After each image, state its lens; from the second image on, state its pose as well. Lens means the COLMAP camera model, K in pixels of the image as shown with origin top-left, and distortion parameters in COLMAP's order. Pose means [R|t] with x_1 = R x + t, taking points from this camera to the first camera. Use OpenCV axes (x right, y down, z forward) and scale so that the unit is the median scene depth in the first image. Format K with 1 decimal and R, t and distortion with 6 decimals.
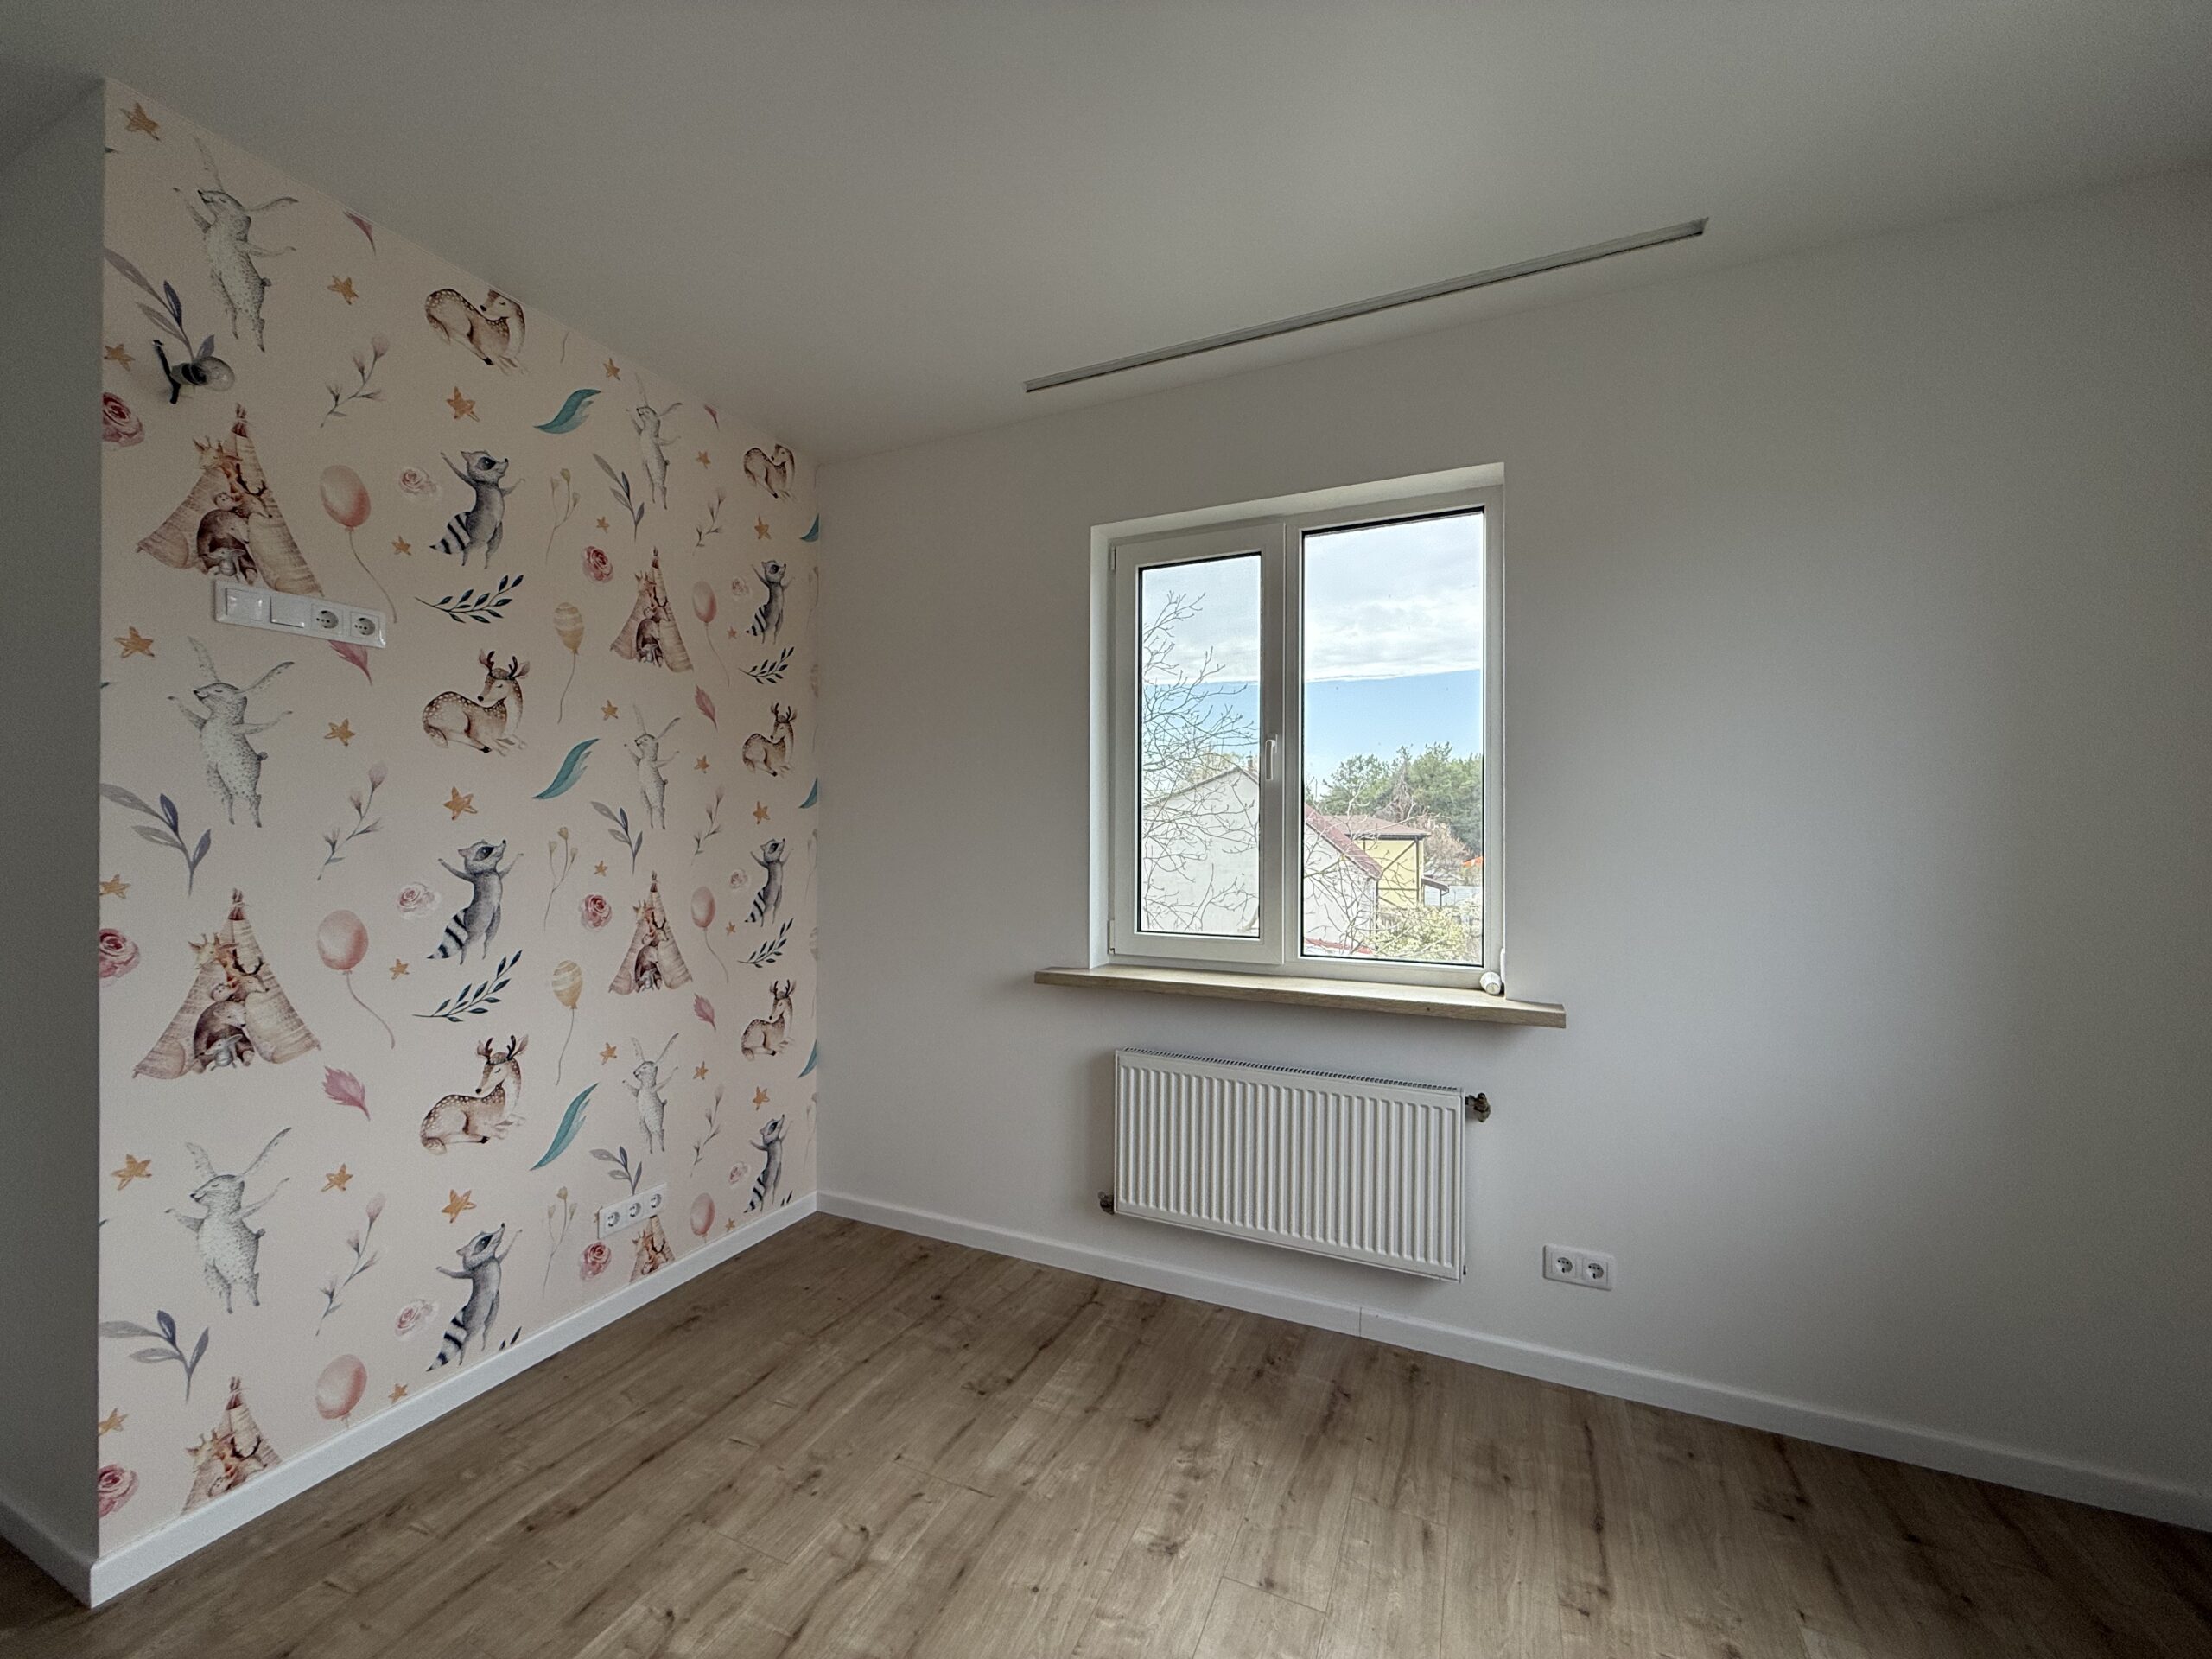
lens RADIAL K [[887.6, 0, 1106.0], [0, 887.6, 829.5], [0, 0, 1]] dist [0.001856, 0.000530]
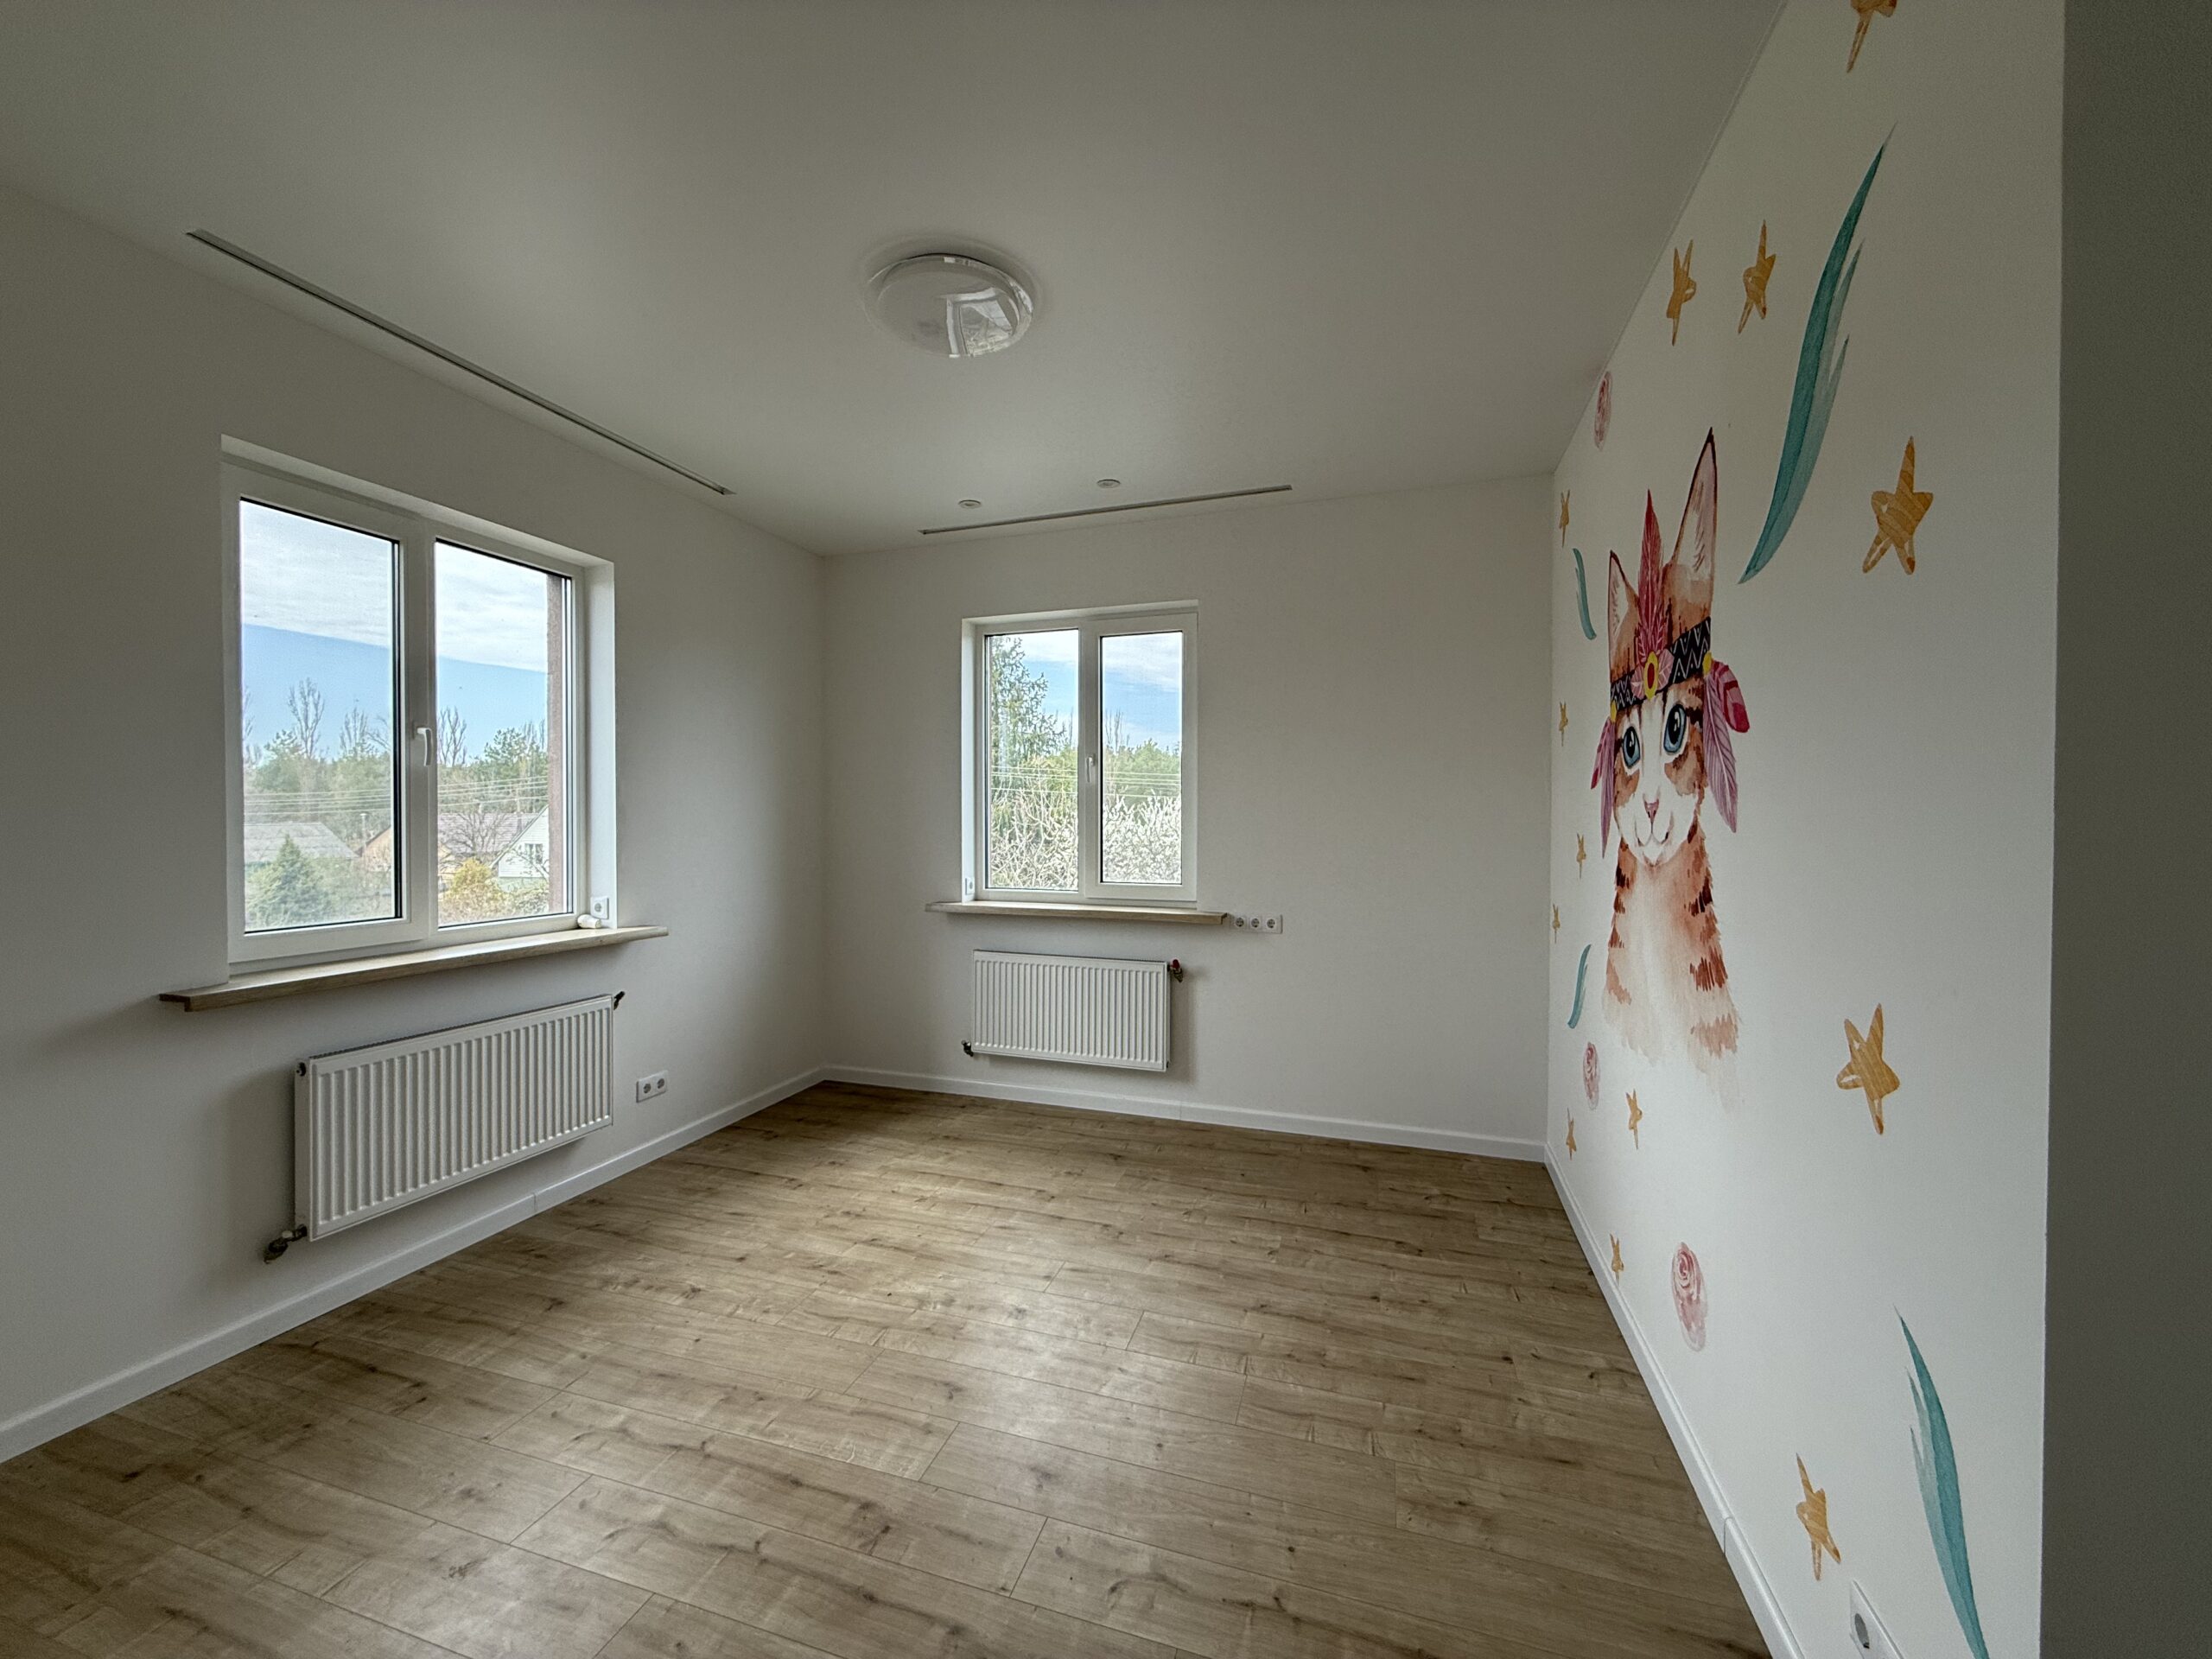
lens RADIAL K [[887.6, 0, 1106.0], [0, 887.6, 829.5], [0, 0, 1]] dist [0.001856, 0.000530]
pose [[-0.122619, -0.010340, 0.992400, -1.118925], [-0.001967, 0.999946, 0.010176, 0.009785], [-0.992452, -0.000704, -0.122633, 0.370665]]
